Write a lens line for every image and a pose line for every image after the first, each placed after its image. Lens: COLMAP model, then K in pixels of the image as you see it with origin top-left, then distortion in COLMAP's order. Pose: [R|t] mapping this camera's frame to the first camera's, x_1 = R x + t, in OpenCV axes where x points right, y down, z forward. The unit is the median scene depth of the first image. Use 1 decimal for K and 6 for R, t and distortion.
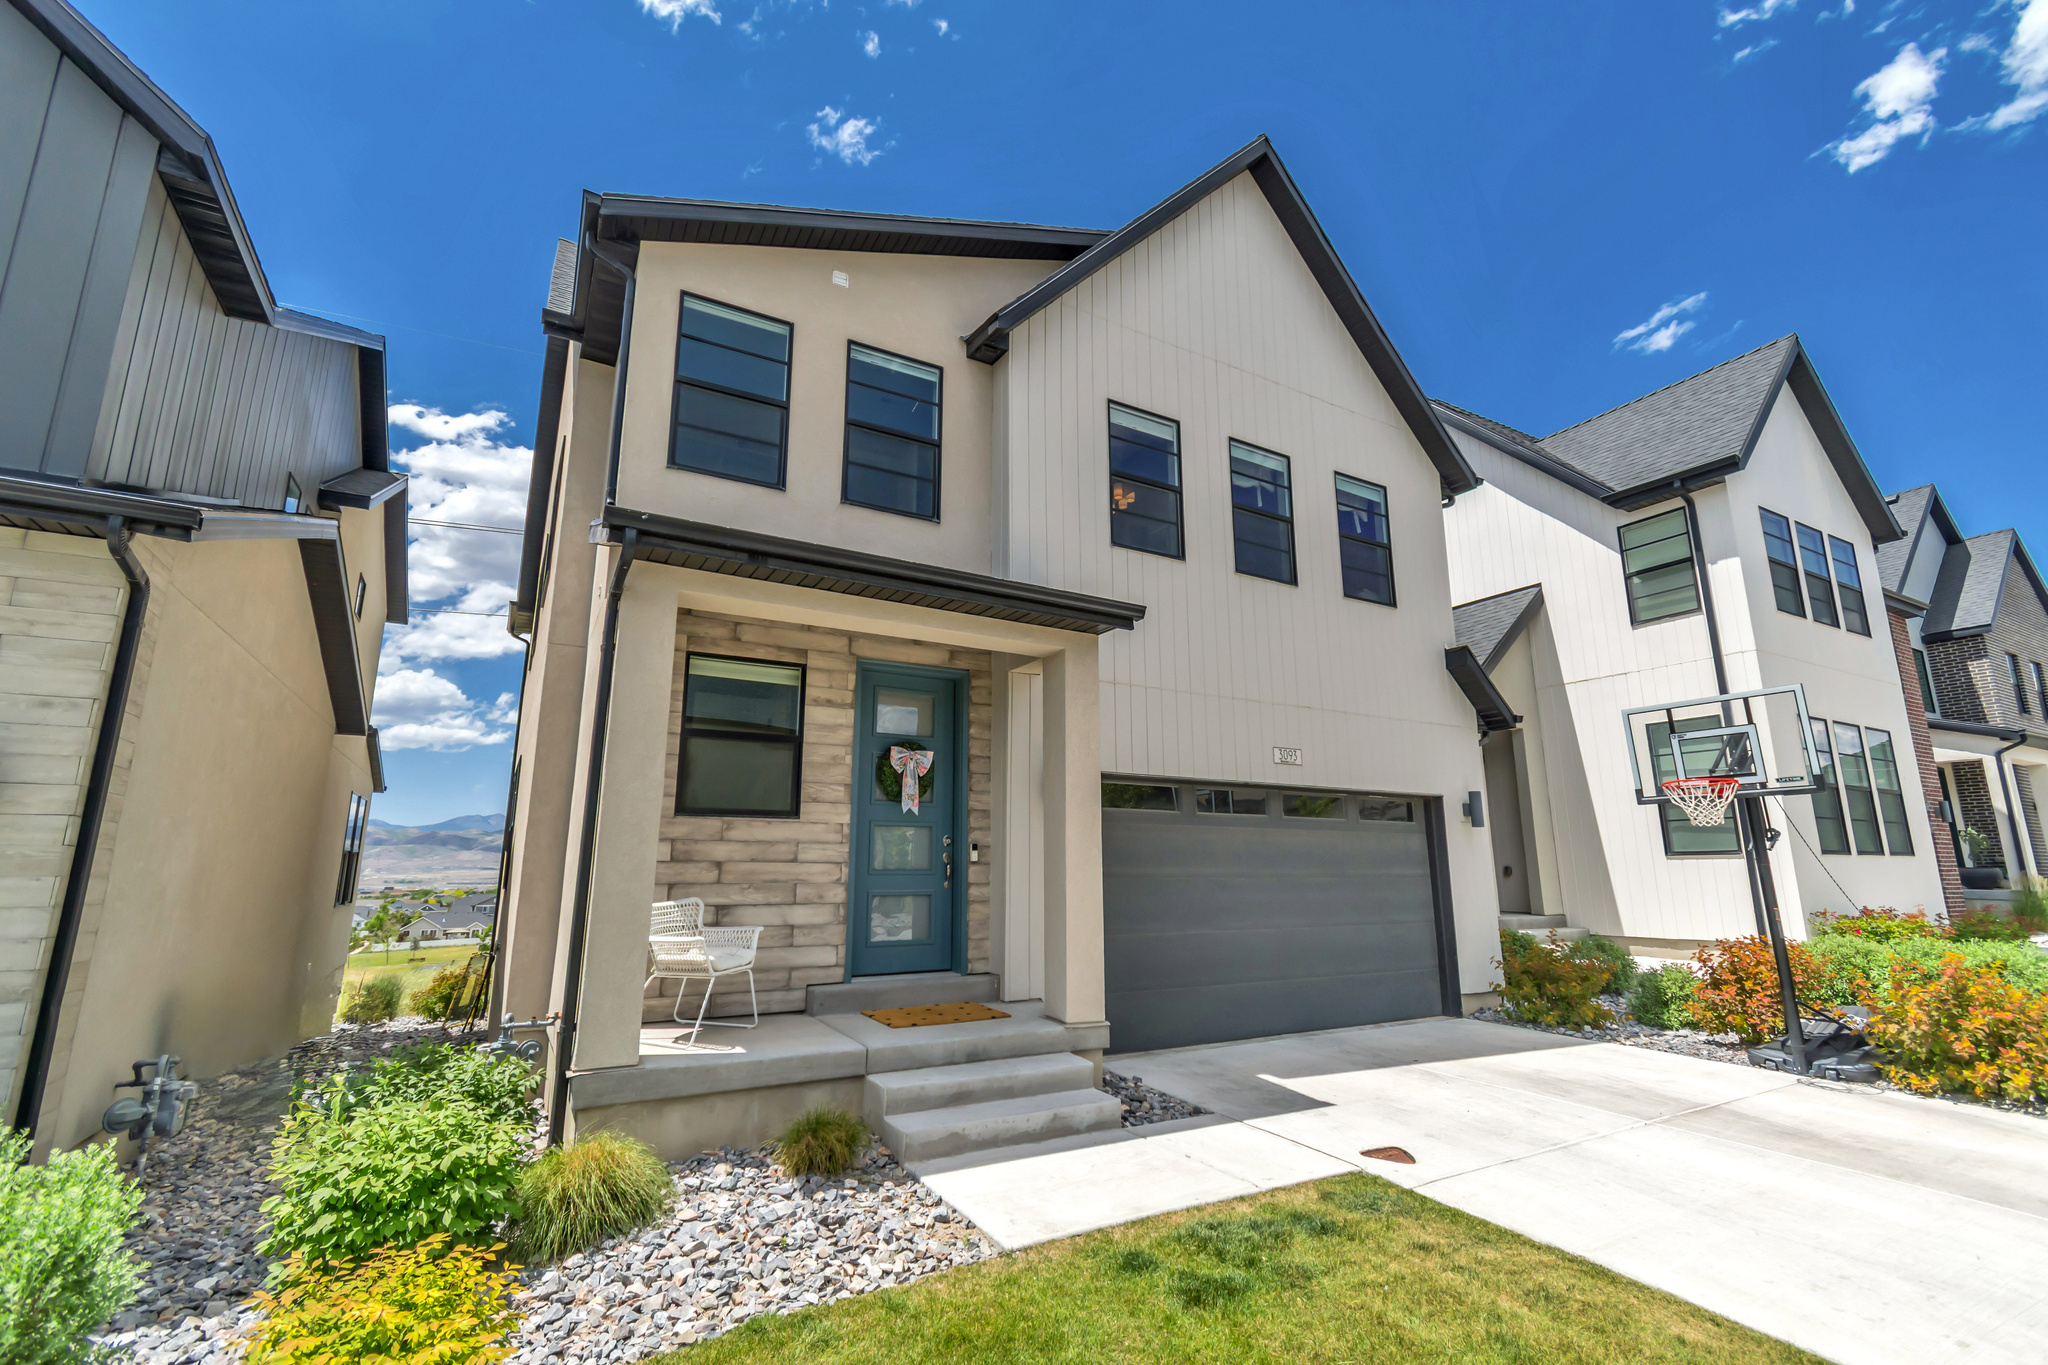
lens RADIAL K [[888.7, 0, 1024.0], [0, 888.7, 682.5], [0, 0, 1]] dist [0.002859, -0.000024]
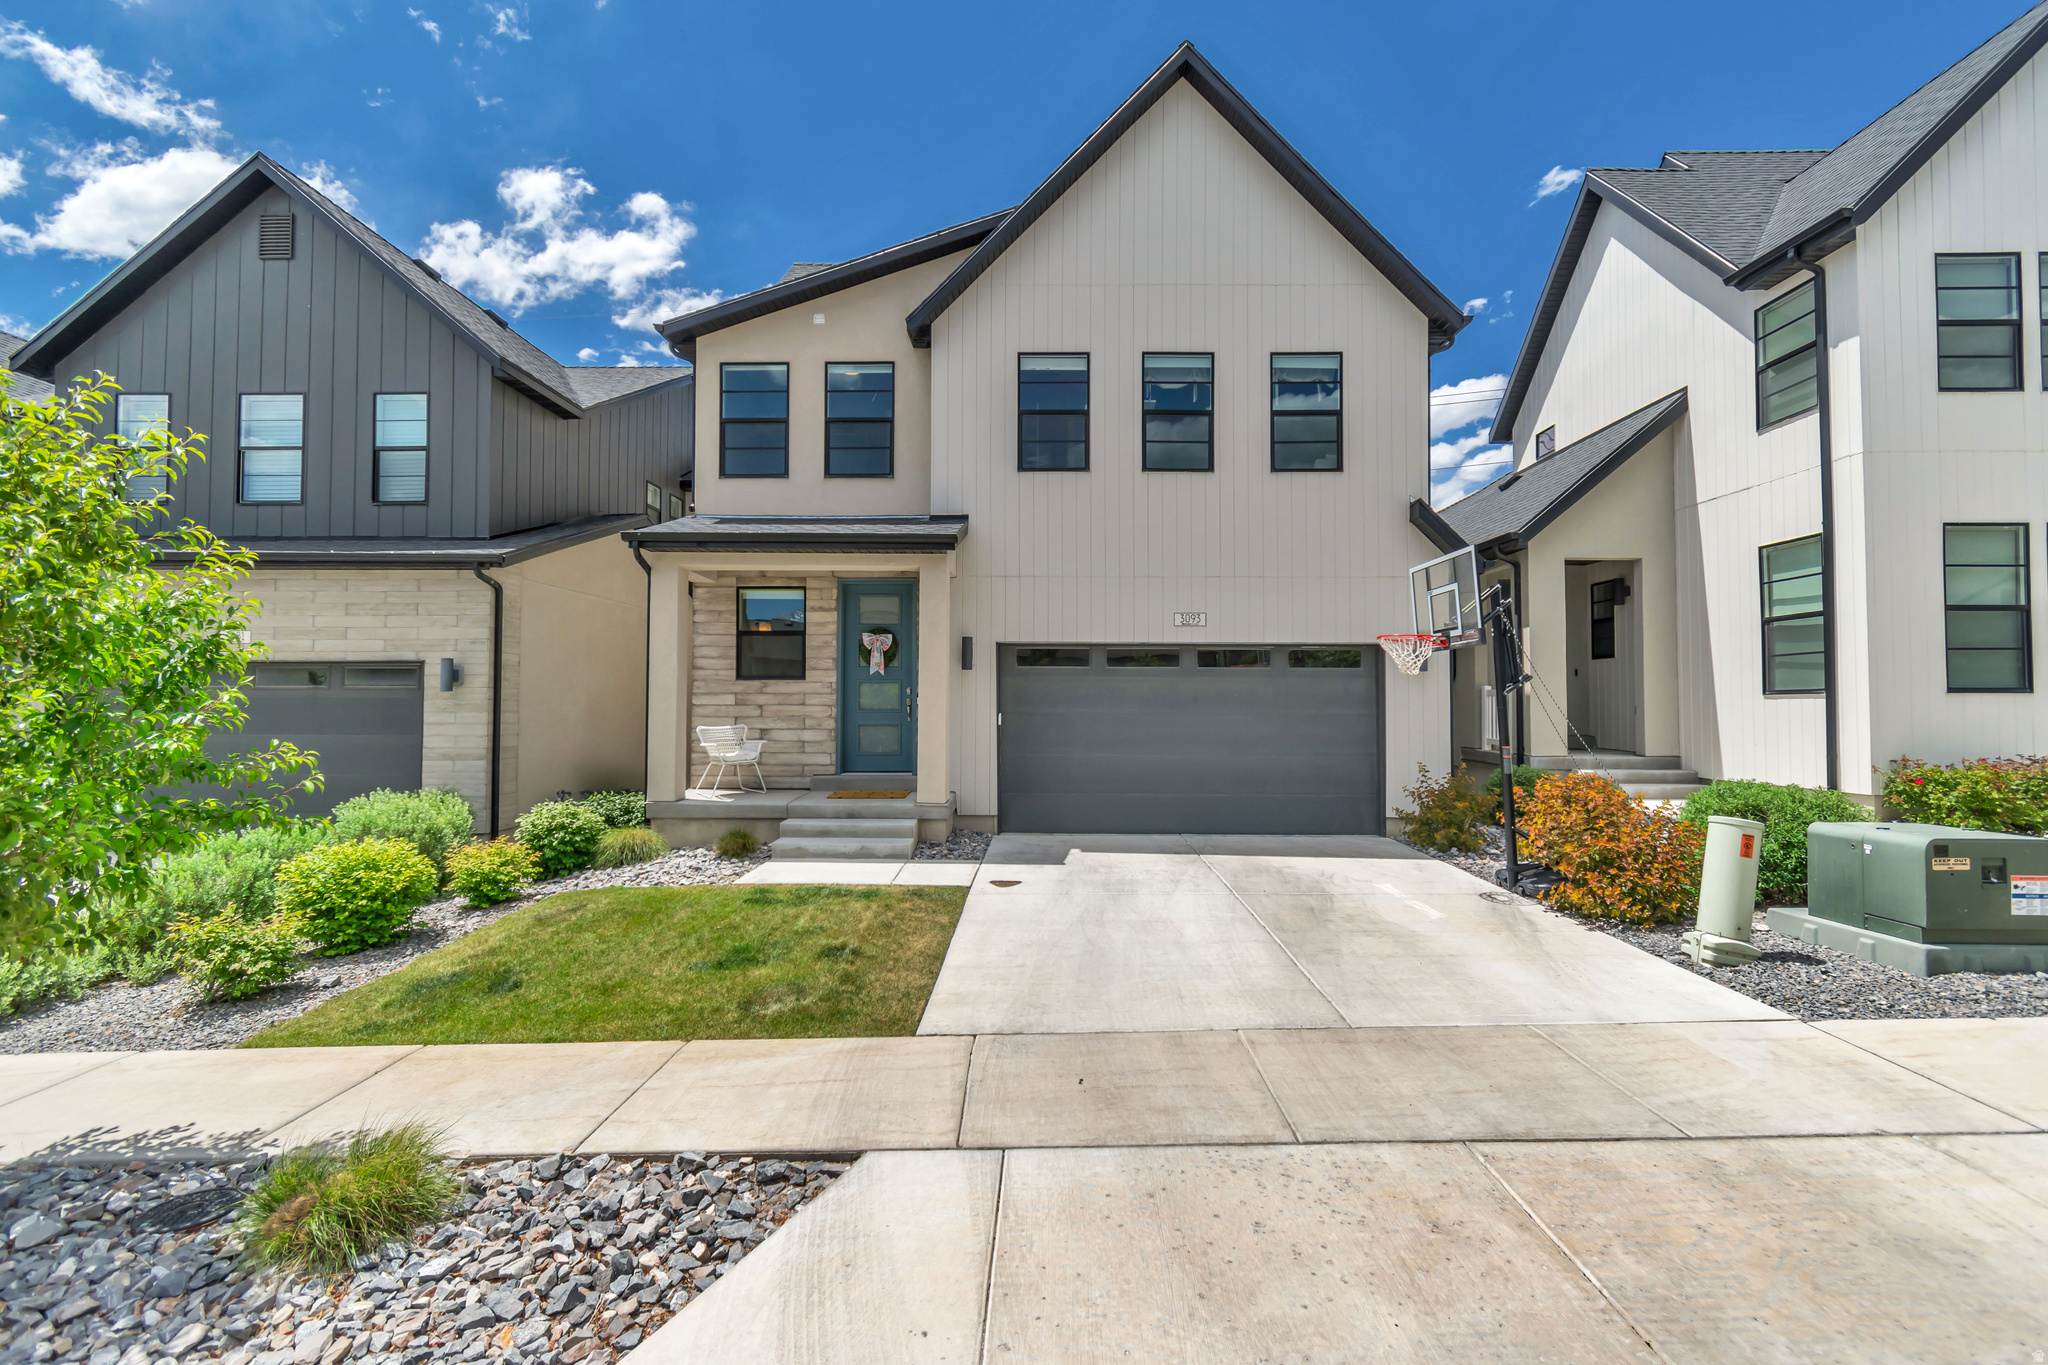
lens RADIAL K [[888.7, 0, 1024.0], [0, 888.7, 682.5], [0, 0, 1]] dist [0.002859, -0.000024]
pose [[0.862135, -0.015451, -0.506444, 0.826562], [0.103561, 0.983808, 0.146280, -0.039303], [0.495983, -0.178561, 0.849775, -0.196634]]
